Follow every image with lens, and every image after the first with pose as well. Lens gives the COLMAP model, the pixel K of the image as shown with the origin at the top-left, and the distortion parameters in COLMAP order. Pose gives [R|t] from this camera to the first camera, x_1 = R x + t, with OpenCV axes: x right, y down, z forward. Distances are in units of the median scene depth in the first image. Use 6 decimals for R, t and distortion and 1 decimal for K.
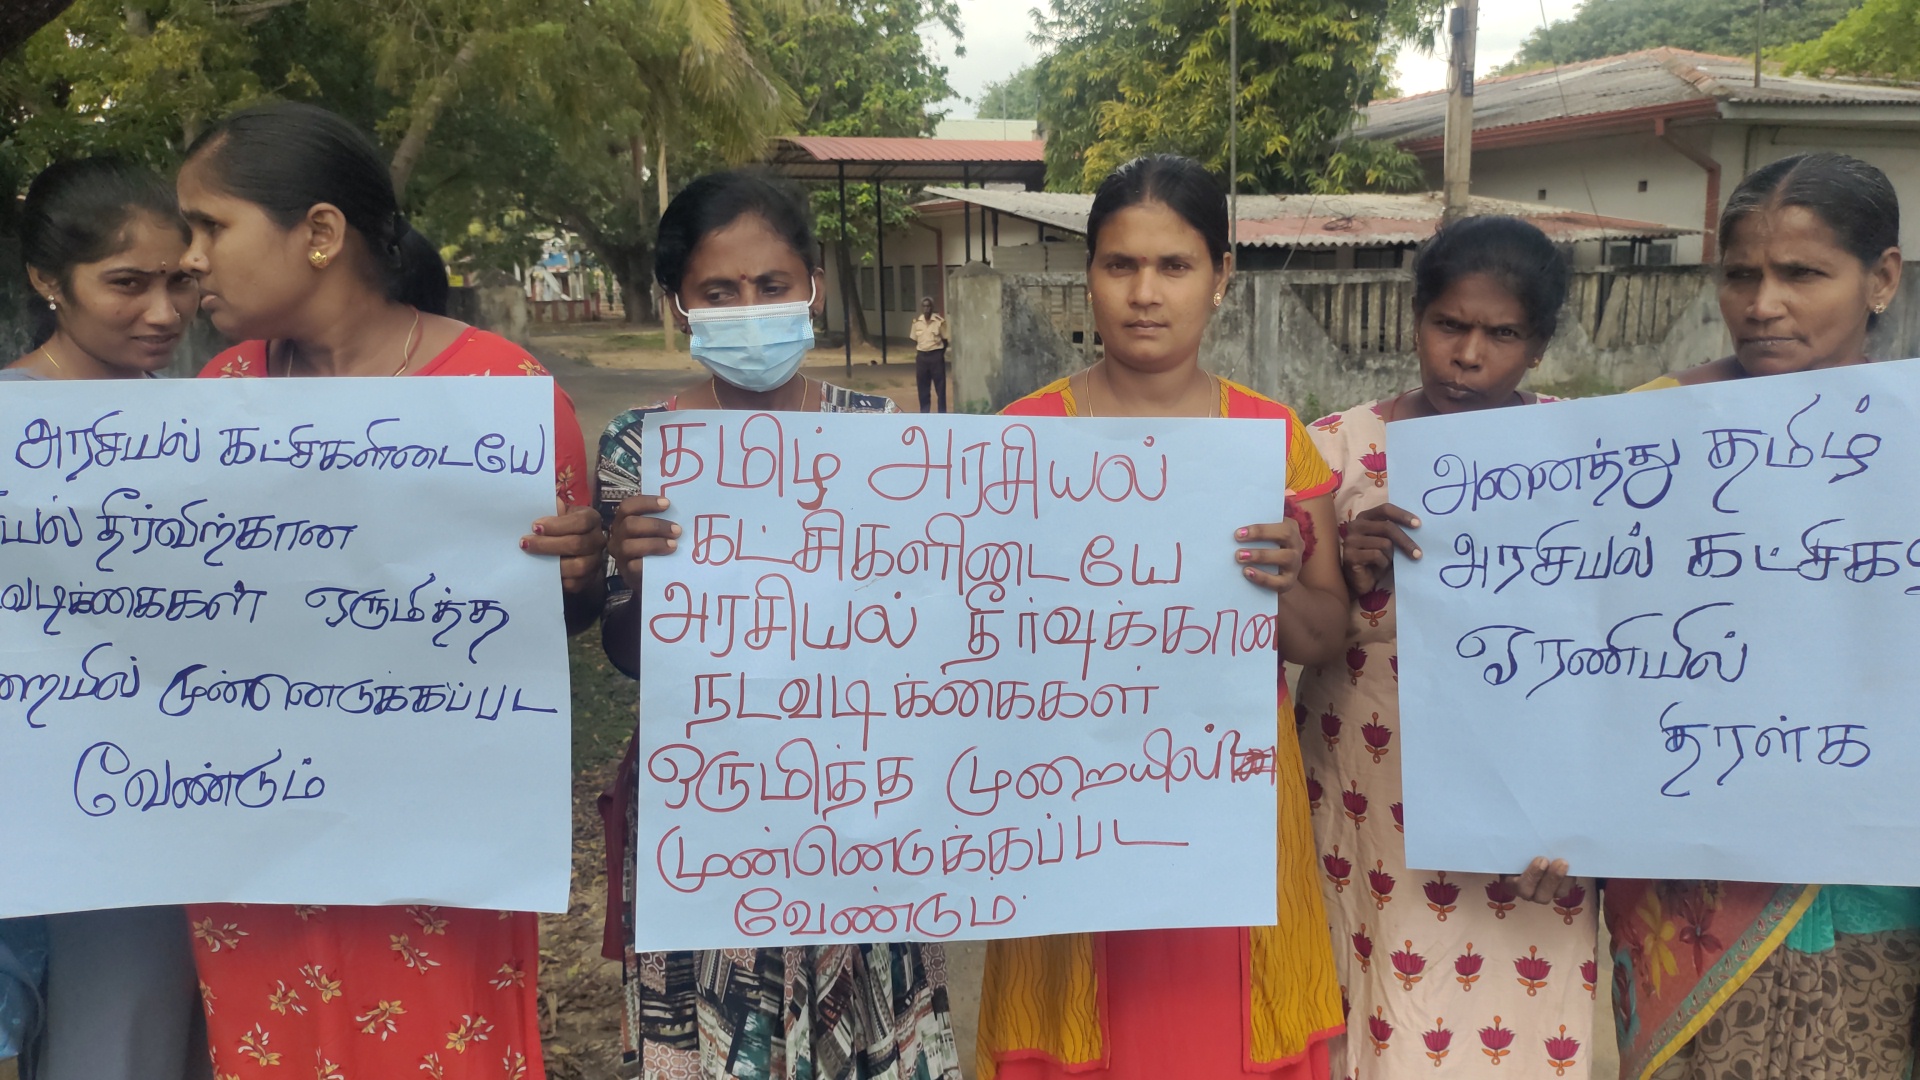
lens RADIAL K [[1397.8, 0, 982.4], [0, 1397.8, 554.9], [0, 0, 1]] dist [0.042281, -0.048253]
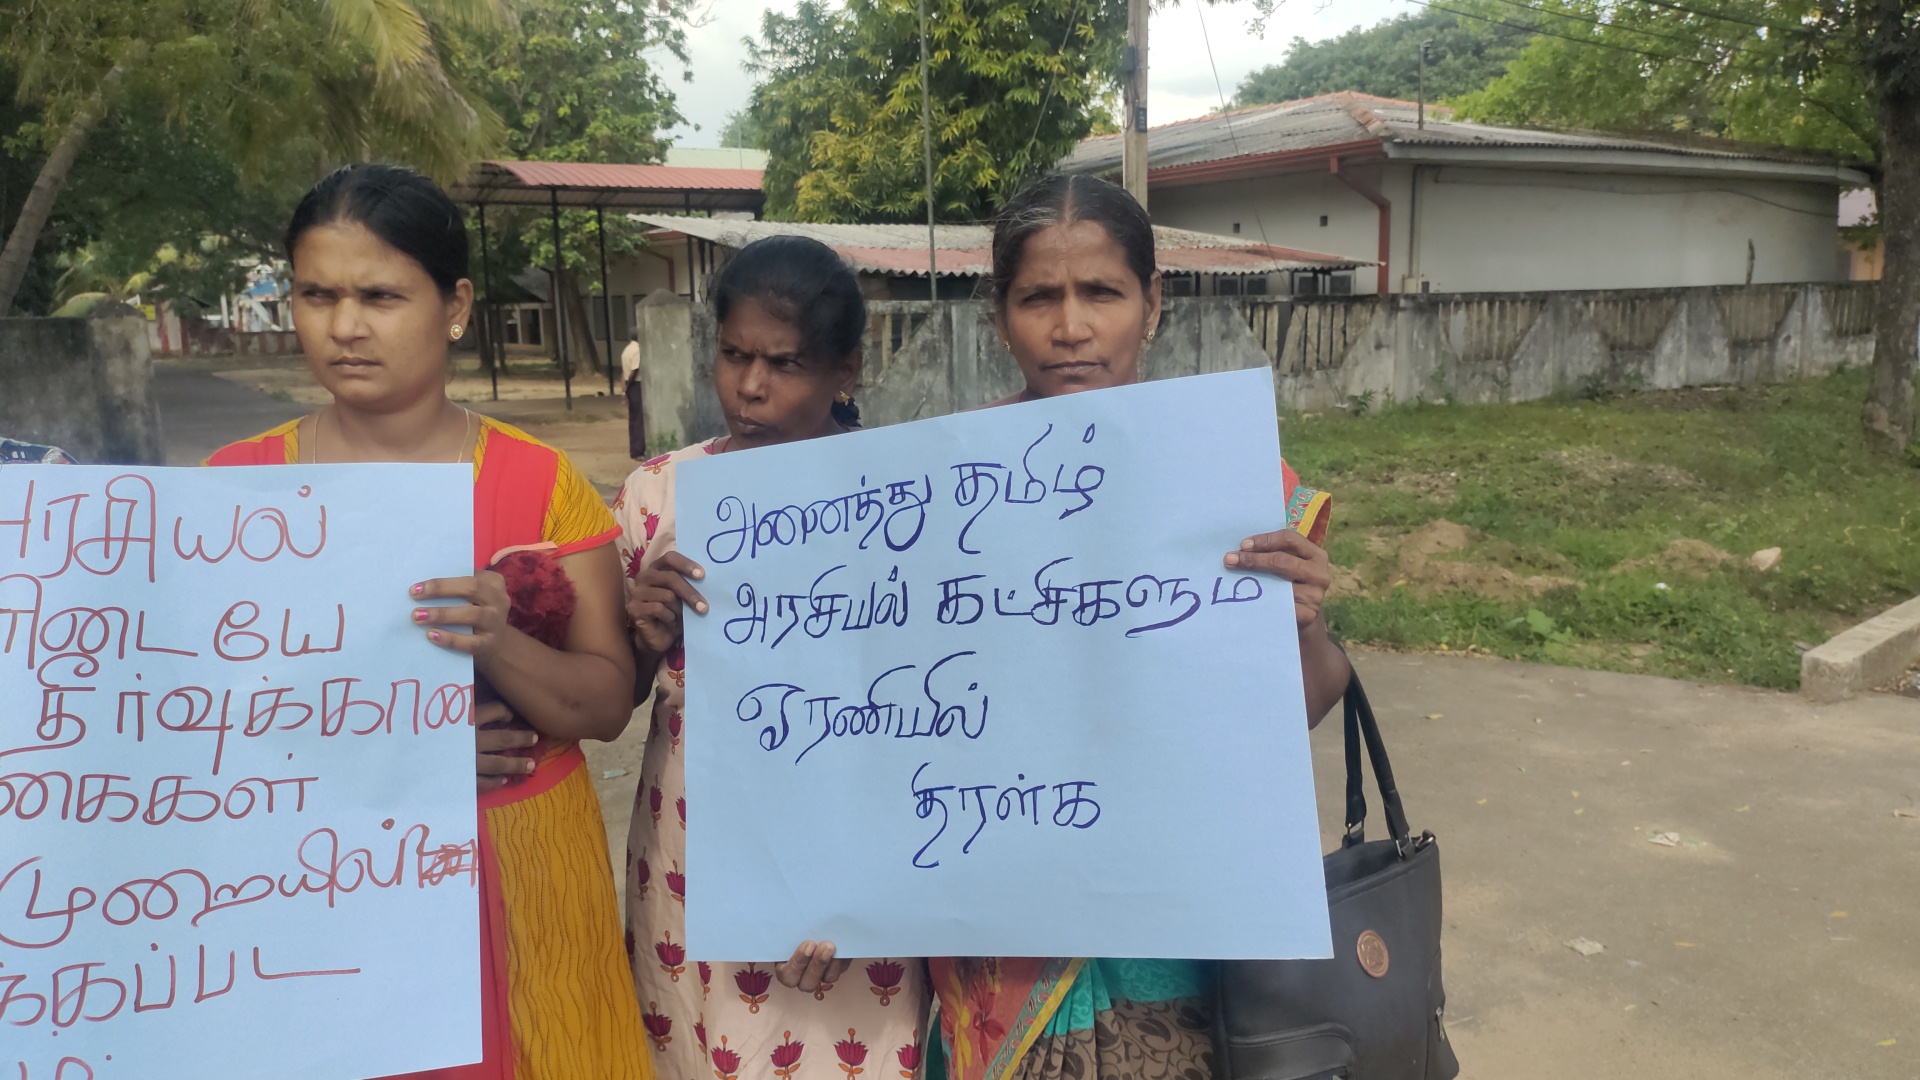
lens RADIAL K [[1397.8, 0, 958.1], [0, 1397.8, 549.9], [0, 0, 1]] dist [0.042281, -0.048253]
pose [[0.988000, -0.027625, 0.151963, 0.041228], [0.031272, 0.999276, -0.021664, -0.001410], [-0.151254, 0.026156, 0.988149, 0.010833]]
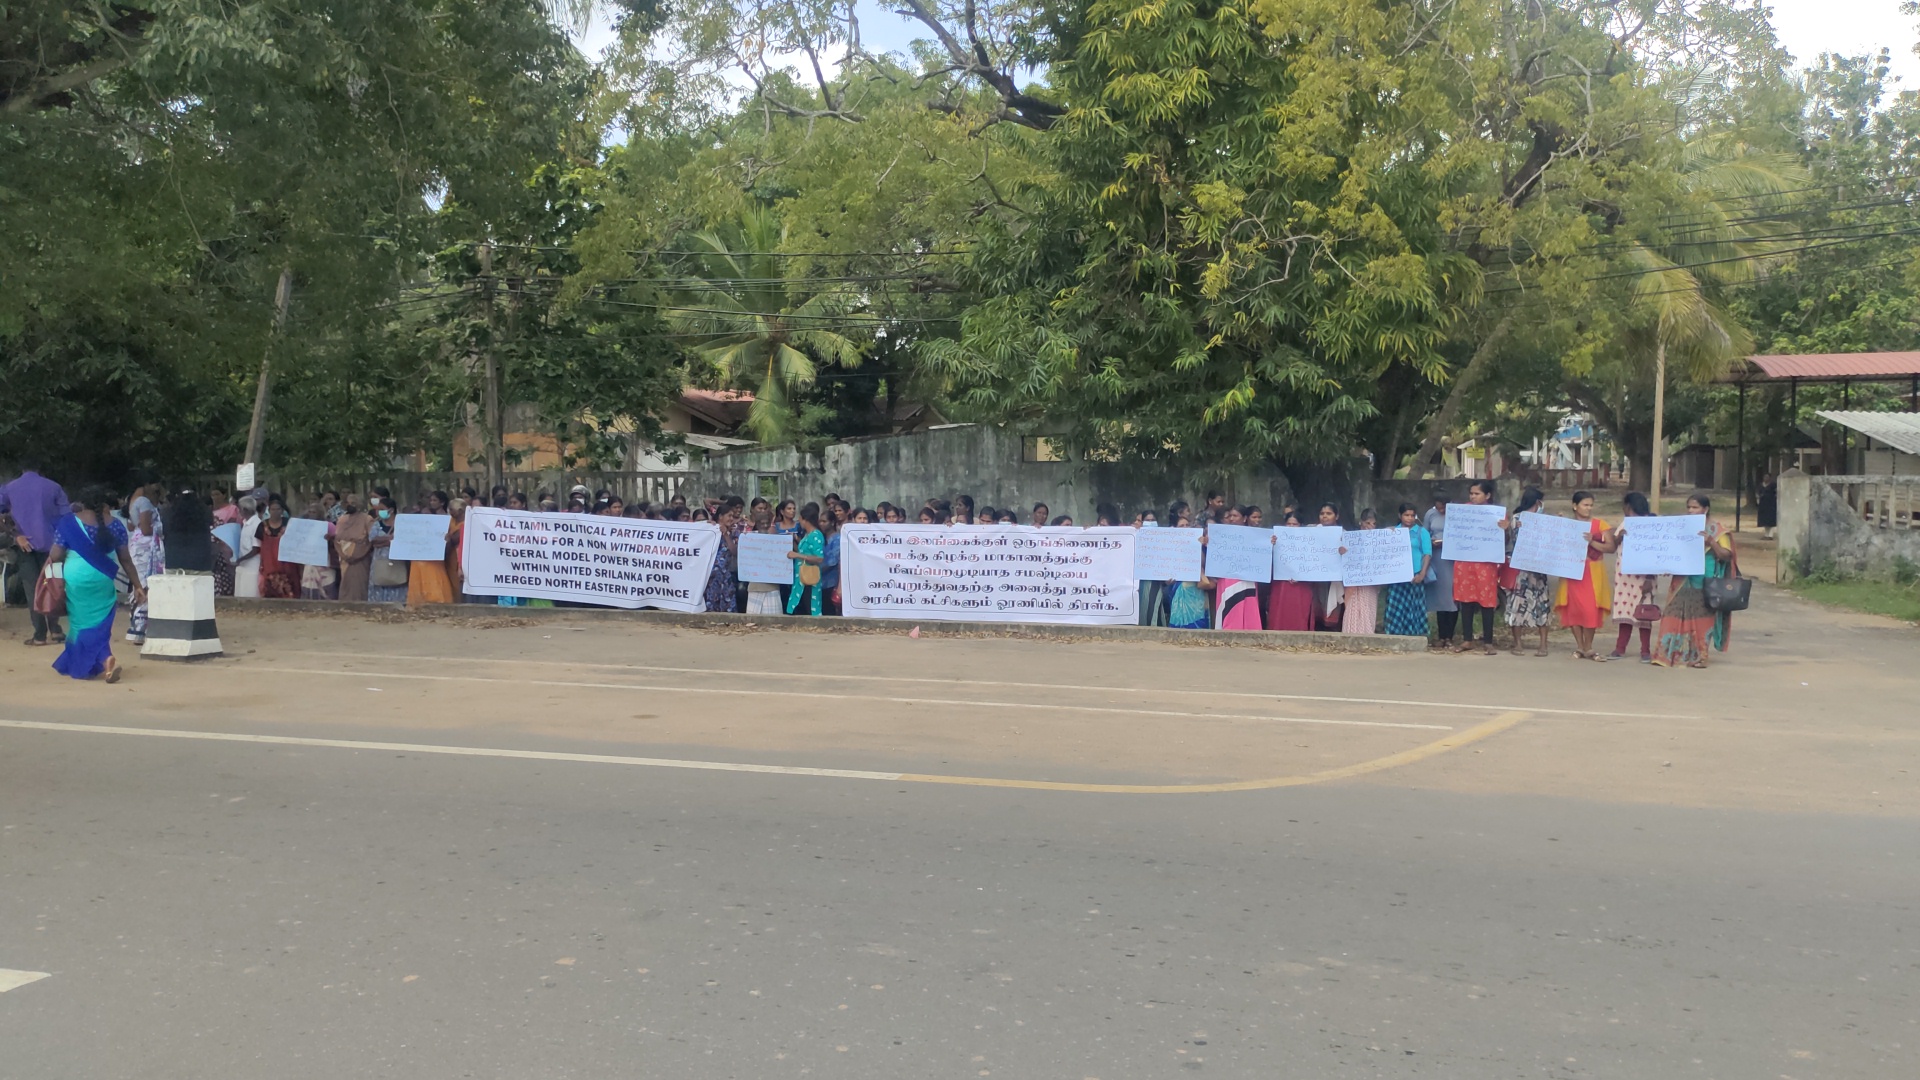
lens RADIAL K [[1397.8, 0, 969.1], [0, 1397.8, 487.0], [0, 0, 1]] dist [0.042281, -0.048253]
pose [[0.765720, 0.030802, -0.642436, 0.303572], [-0.133267, 0.984774, -0.111624, 0.129689], [0.629216, 0.171088, 0.758166, -0.873960]]
